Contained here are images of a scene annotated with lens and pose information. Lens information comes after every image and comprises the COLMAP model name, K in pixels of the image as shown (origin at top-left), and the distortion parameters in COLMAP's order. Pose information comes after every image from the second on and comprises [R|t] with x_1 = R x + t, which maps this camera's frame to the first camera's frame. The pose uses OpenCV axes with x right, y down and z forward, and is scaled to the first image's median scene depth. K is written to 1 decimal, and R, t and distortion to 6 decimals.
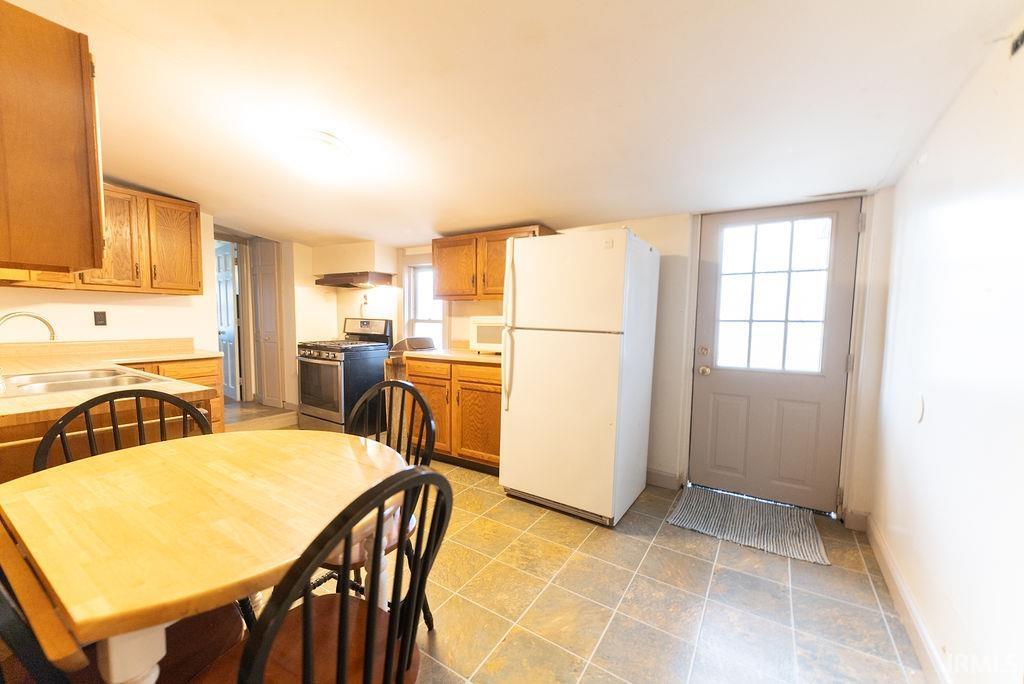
lens RADIAL K [[407.1, 0, 509.2], [0, 407.1, 344.9], [0, 0, 1]] dist [-0.000552, -0.000065]
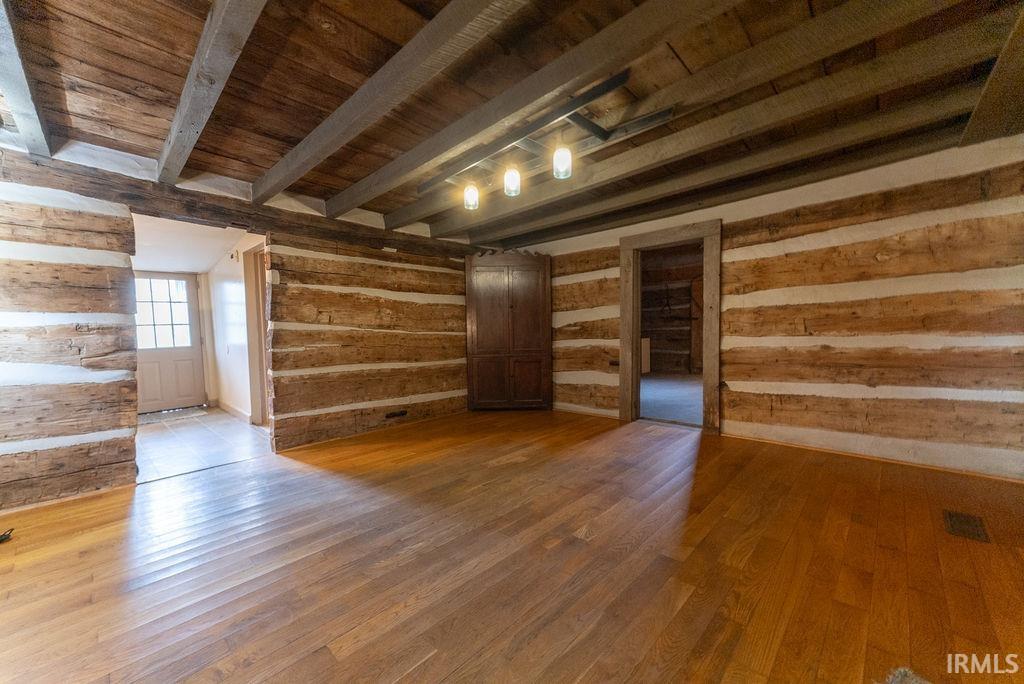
lens RADIAL K [[407.1, 0, 506.0], [0, 407.1, 343.2], [0, 0, 1]] dist [-0.000552, -0.000065]
pose [[0.214419, -0.090573, 0.972533, -1.146220], [0.101480, 0.992369, 0.070046, 0.073885], [-0.971456, 0.083674, 0.221974, -1.311399]]
